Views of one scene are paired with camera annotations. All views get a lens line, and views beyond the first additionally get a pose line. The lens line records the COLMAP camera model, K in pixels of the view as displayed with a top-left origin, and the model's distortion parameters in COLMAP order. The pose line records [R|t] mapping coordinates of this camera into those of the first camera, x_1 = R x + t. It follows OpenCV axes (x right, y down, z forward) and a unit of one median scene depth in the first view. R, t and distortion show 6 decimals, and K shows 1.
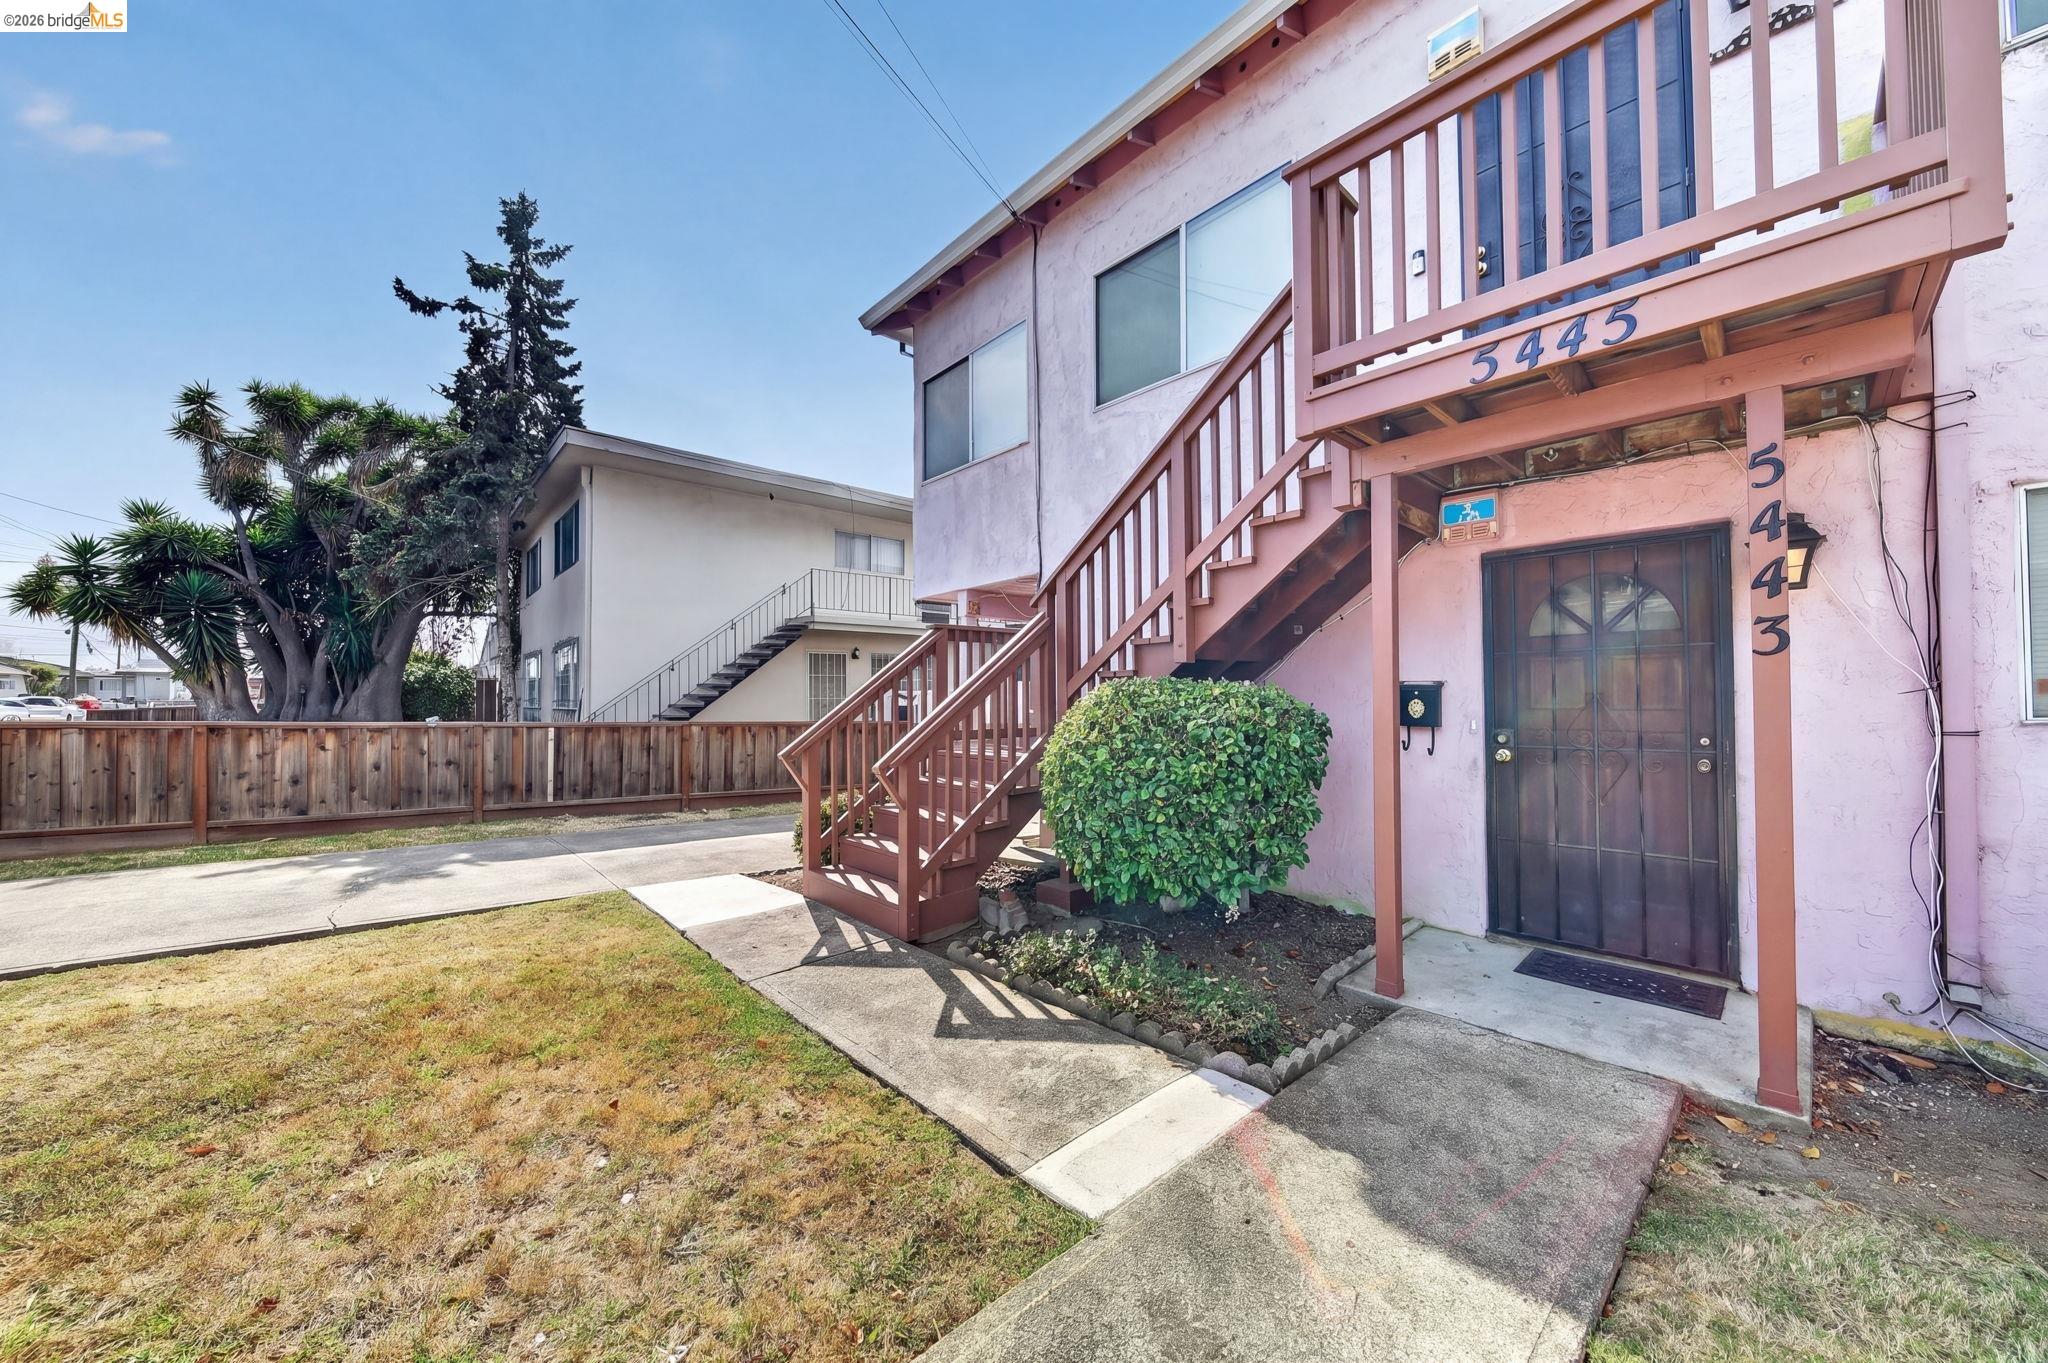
lens RADIAL K [[718.2, 0, 1025.0], [0, 718.2, 702.5], [0, 0, 1]] dist [0.000788, -0.000293]
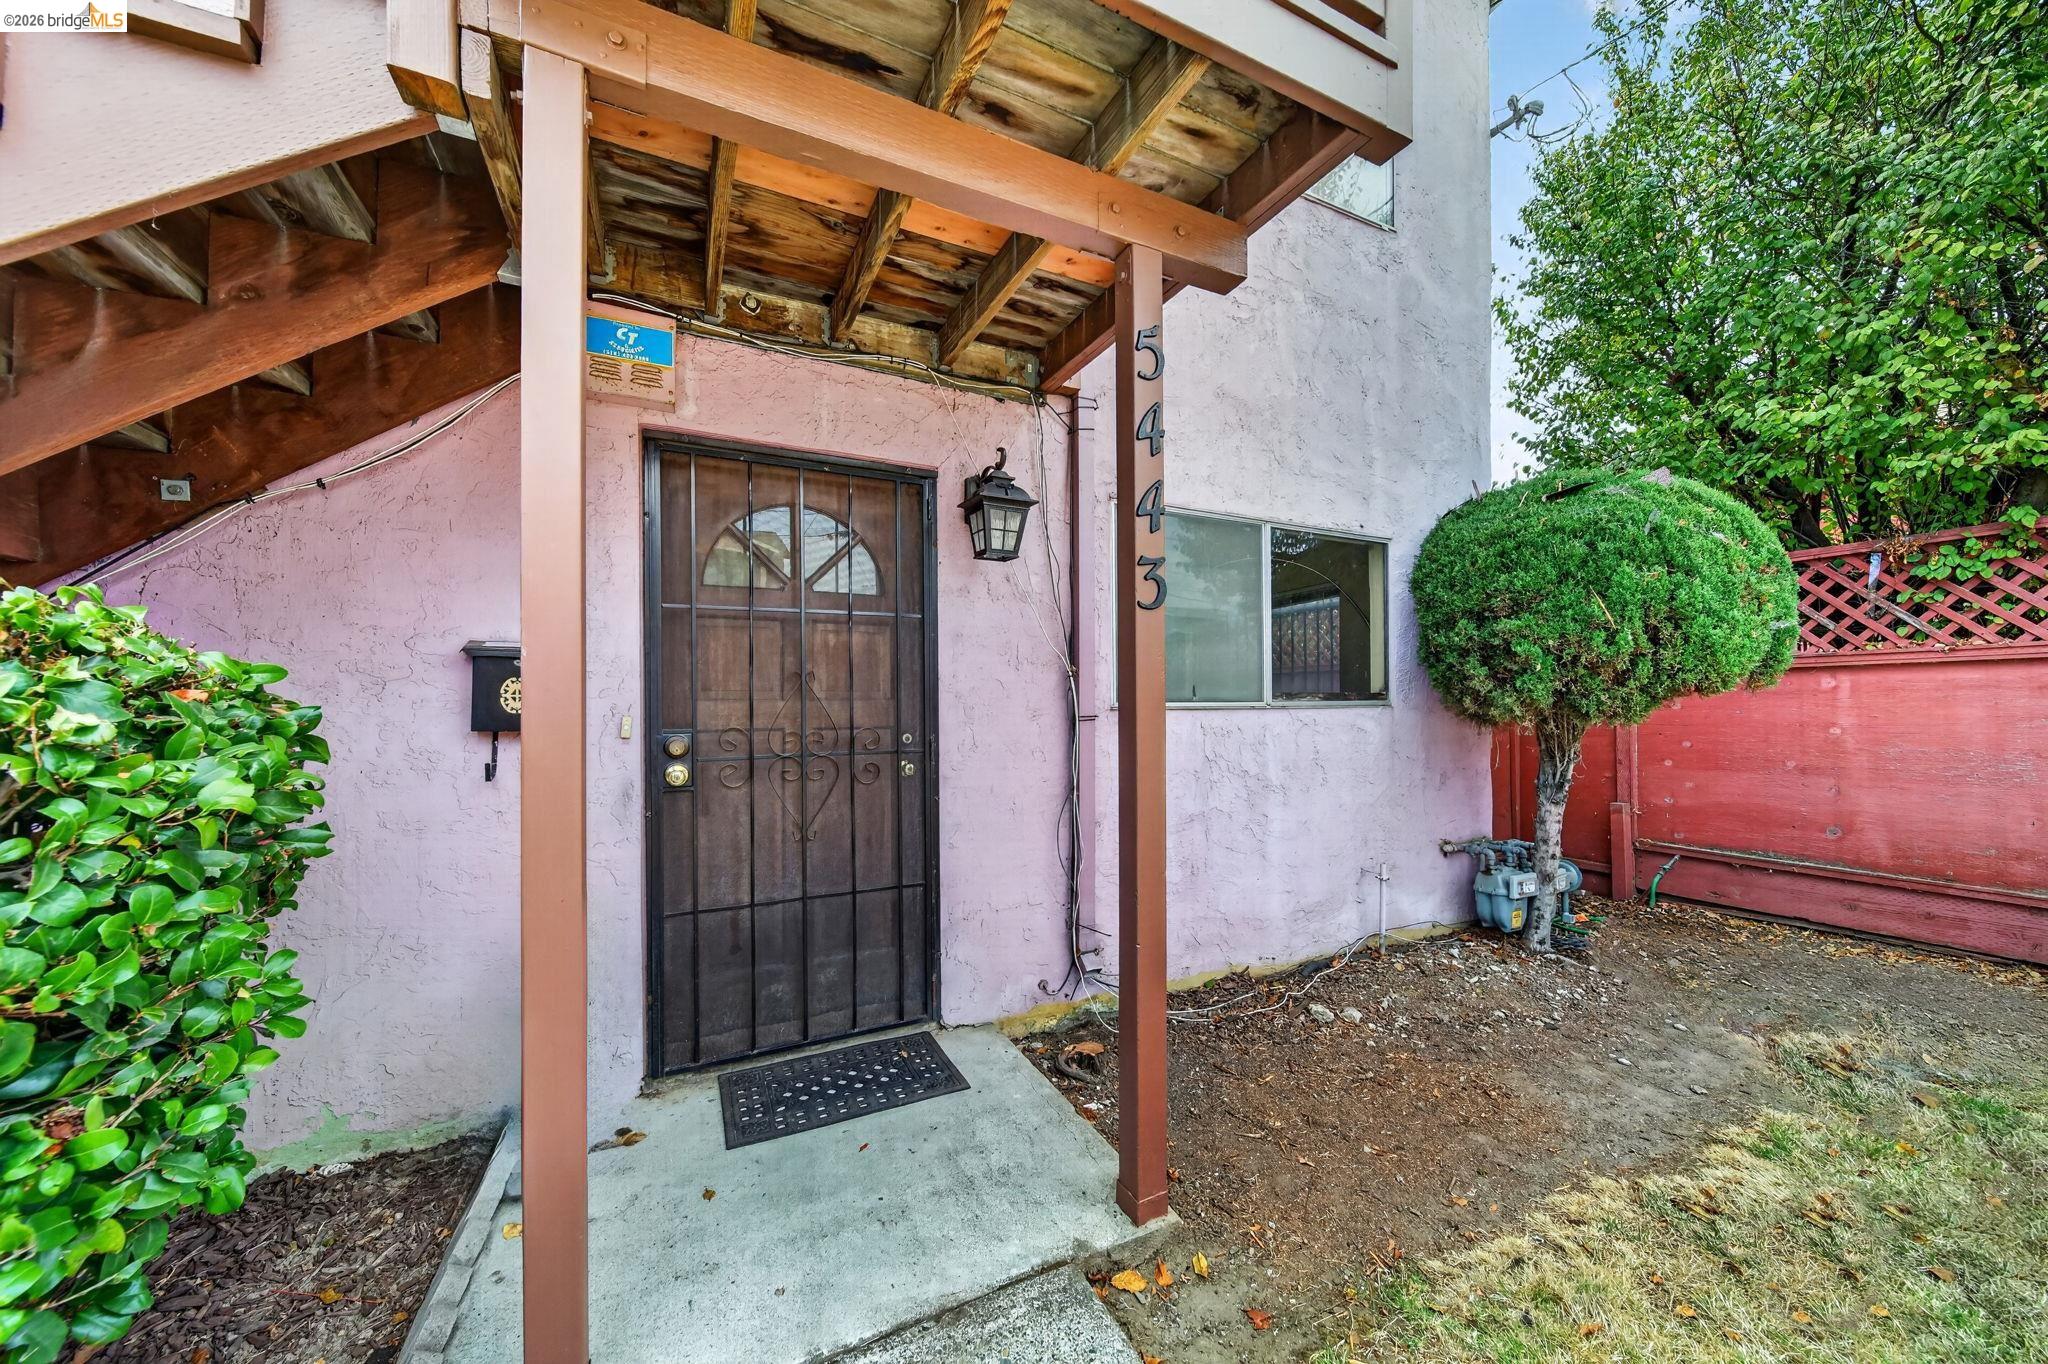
lens RADIAL K [[718.2, 0, 1025.0], [0, 718.2, 703.0], [0, 0, 1]] dist [0.000788, -0.000293]
pose [[0.280908, 0.010415, 0.959678, 0.188211], [0.007595, 0.999886, -0.013075, 0.025995], [-0.959705, 0.010962, 0.280796, 0.597492]]
